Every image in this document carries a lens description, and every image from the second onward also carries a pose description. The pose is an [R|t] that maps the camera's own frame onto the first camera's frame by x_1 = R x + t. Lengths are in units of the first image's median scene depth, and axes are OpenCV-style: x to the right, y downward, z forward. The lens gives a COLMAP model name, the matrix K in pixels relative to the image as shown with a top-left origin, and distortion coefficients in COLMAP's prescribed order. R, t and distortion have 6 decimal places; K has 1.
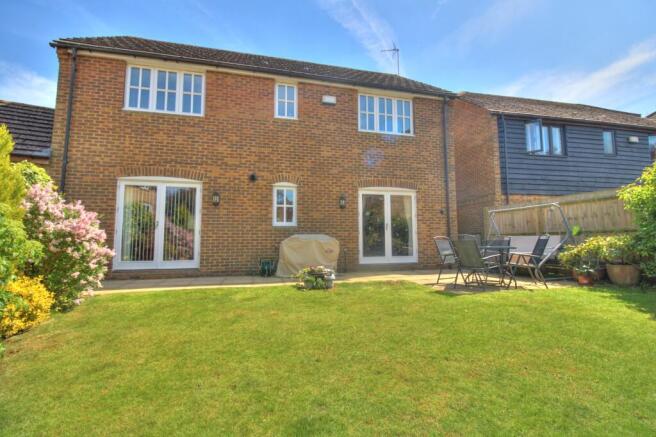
lens RADIAL K [[306.0, 0, 334.2], [0, 306.0, 213.4], [0, 0, 1]] dist [-0.003458, -0.009797]
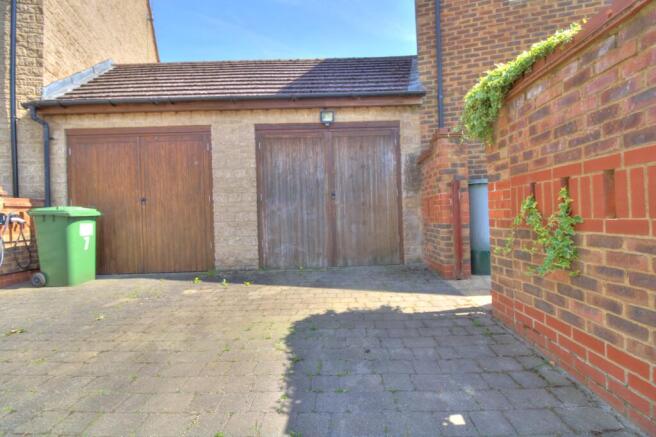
lens RADIAL K [[306.0, 0, 329.9], [0, 306.0, 213.8], [0, 0, 1]] dist [-0.003458, -0.009797]
pose [[0.844617, -0.024635, -0.534804, -0.642920], [0.072920, 0.994925, 0.069333, 0.025684], [0.530382, -0.097557, 0.842127, 0.215748]]
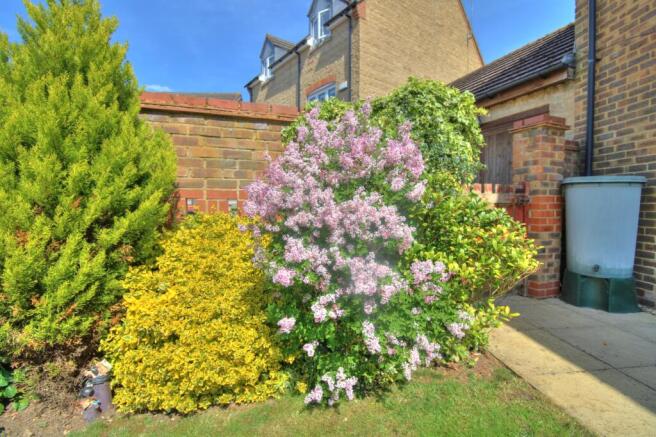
lens RADIAL K [[306.0, 0, 329.5], [0, 306.0, 214.0], [0, 0, 1]] dist [-0.003458, -0.009797]
pose [[-0.211623, 0.043344, -0.976390, -0.244743], [0.088716, 0.995744, 0.024975, 0.032021], [0.973316, -0.081337, -0.214568, 0.572501]]
